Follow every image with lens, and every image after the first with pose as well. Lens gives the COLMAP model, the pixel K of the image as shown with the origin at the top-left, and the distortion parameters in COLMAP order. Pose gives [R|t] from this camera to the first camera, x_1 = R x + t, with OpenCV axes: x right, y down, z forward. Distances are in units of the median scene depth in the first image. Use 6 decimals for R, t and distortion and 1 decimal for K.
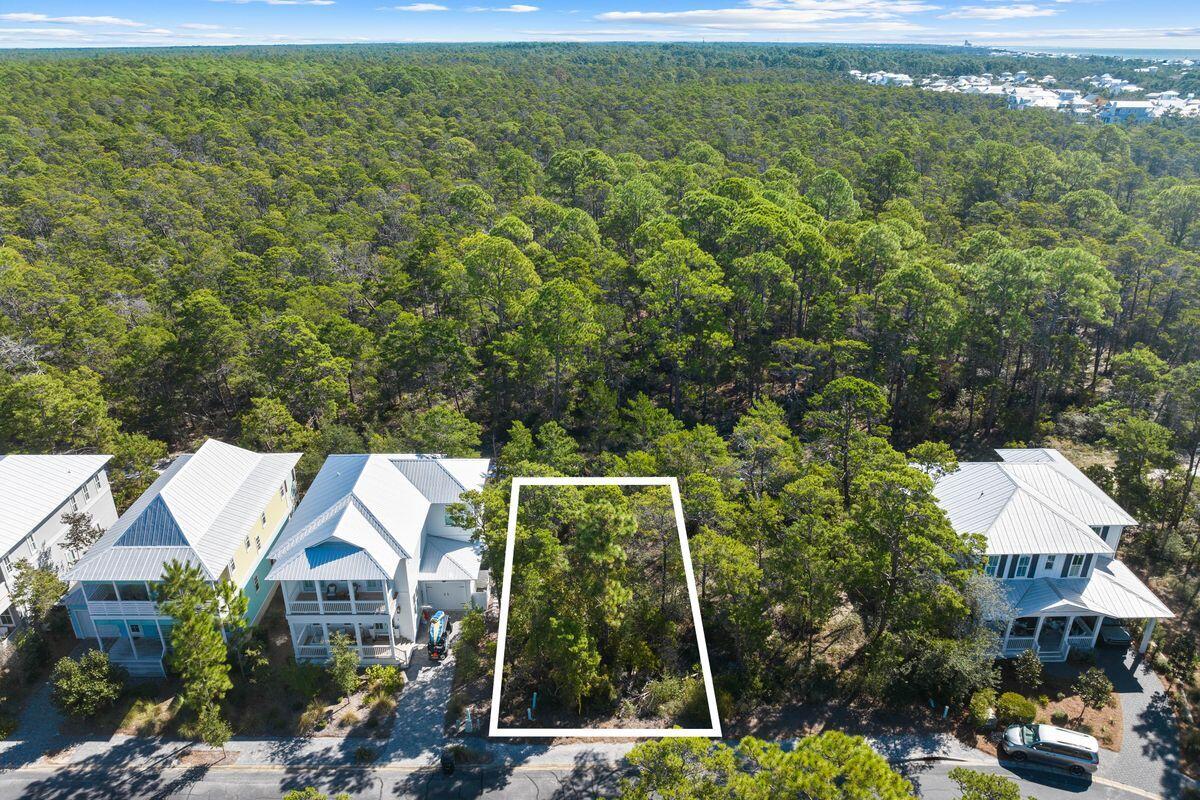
lens RADIAL K [[896.1, 0, 600.0], [0, 896.1, 400.0], [0, 0, 1]] dist [-0.003492, -0.005658]
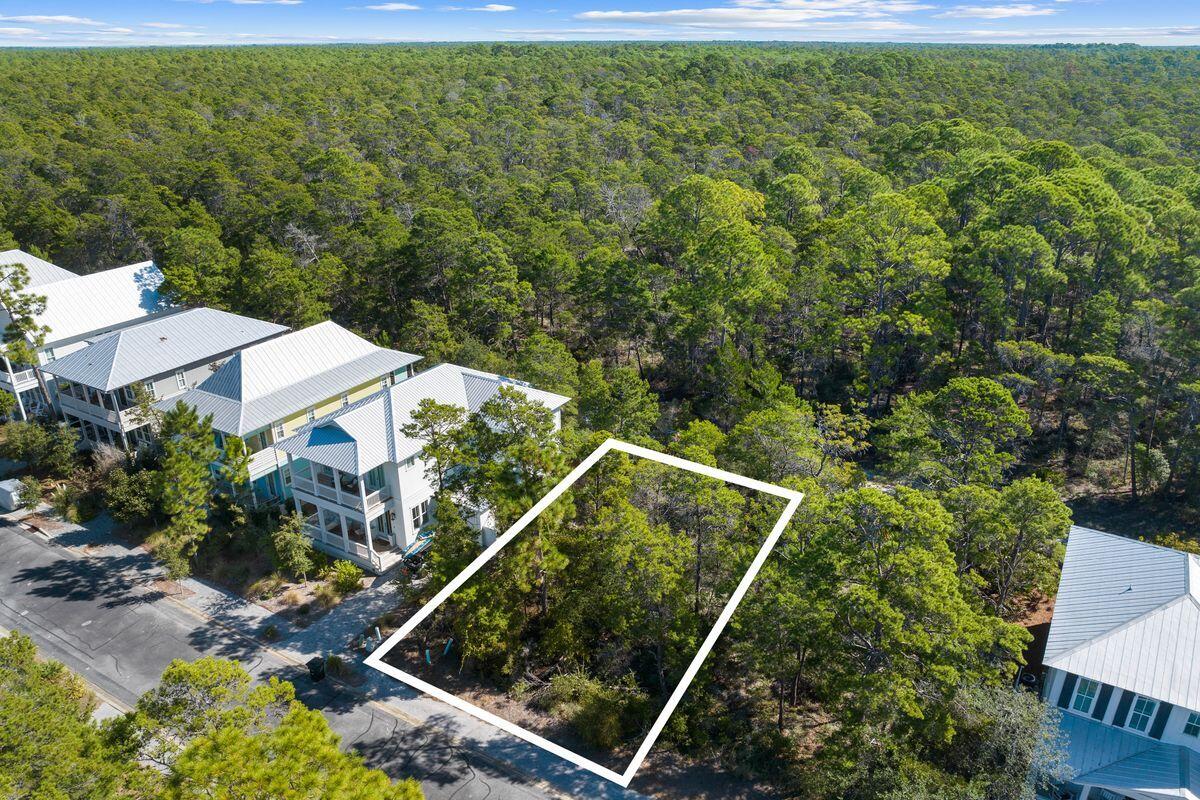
lens RADIAL K [[896.1, 0, 600.0], [0, 896.1, 400.0], [0, 0, 1]] dist [-0.003492, -0.005658]
pose [[0.848059, 0.202083, -0.489856, 0.471408], [-0.203196, 0.977778, 0.051587, 0.019145], [0.489396, 0.055788, 0.870276, 0.300598]]
